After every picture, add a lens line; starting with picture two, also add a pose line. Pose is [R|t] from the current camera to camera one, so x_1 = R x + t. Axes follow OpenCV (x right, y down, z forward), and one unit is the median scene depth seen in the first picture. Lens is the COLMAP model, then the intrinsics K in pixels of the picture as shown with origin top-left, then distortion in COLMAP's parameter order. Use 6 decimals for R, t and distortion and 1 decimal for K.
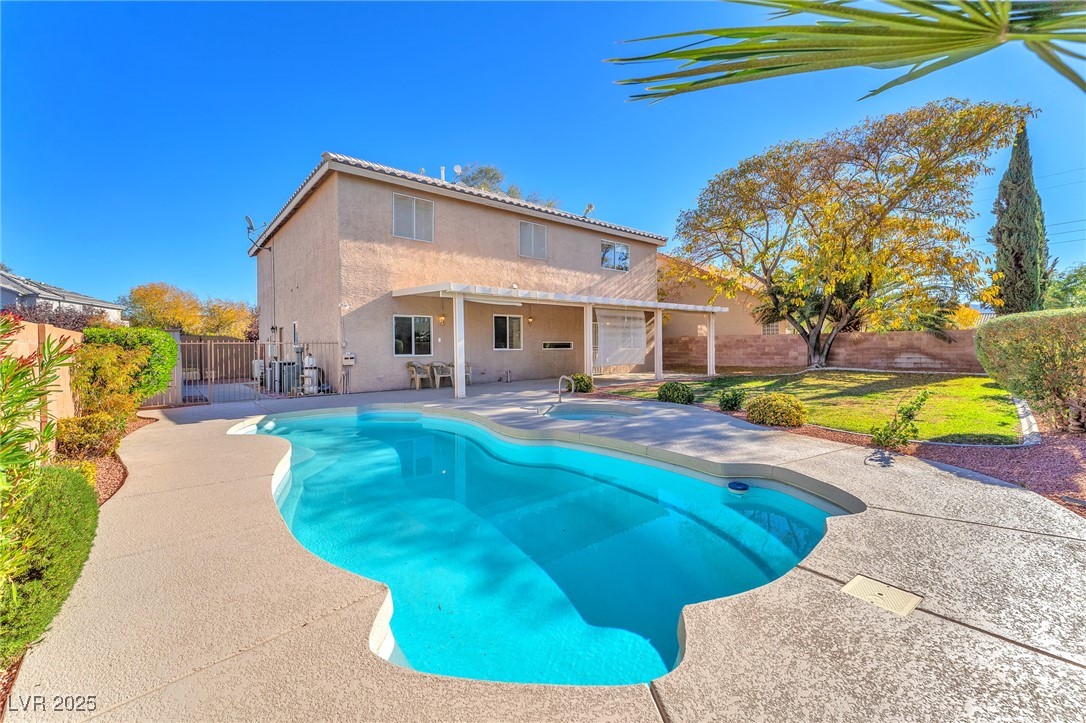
lens RADIAL K [[444.6, 0, 542.3], [0, 444.6, 346.6], [0, 0, 1]] dist [-0.000005, -0.000007]
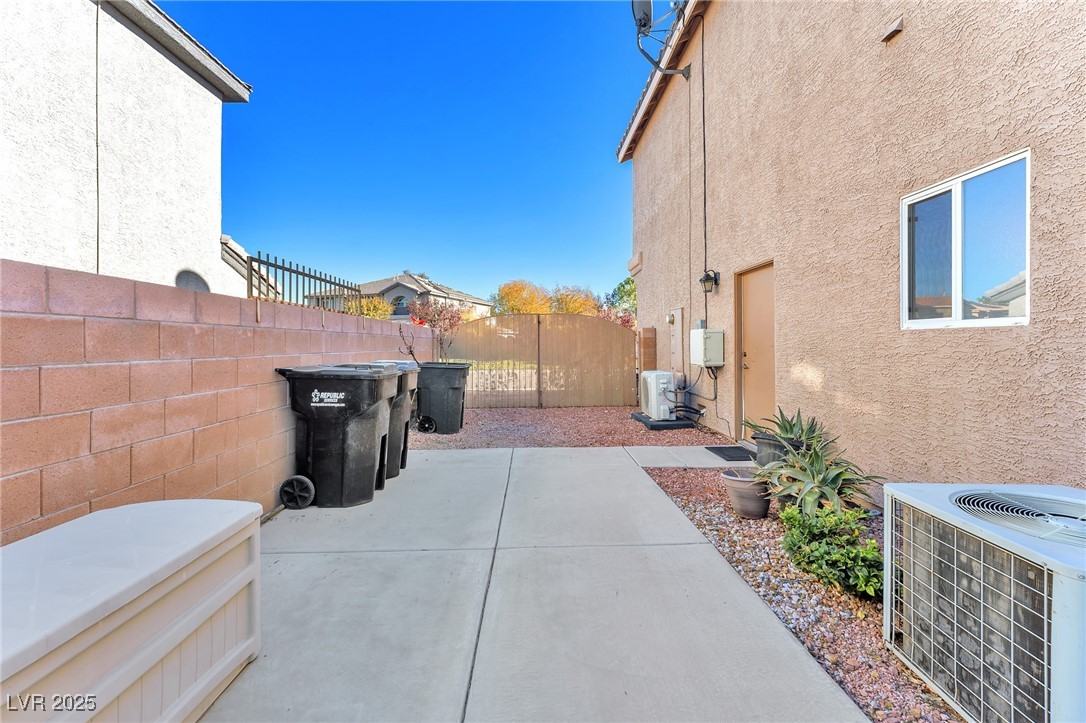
lens RADIAL K [[444.6, 0, 542.3], [0, 444.6, 346.6], [0, 0, 1]] dist [-0.000005, -0.000007]
pose [[0.779419, 0.009464, -0.626432, -0.237487], [-0.004760, 0.999946, 0.009184, 0.003695], [0.626485, -0.004177, 0.779422, 0.317870]]
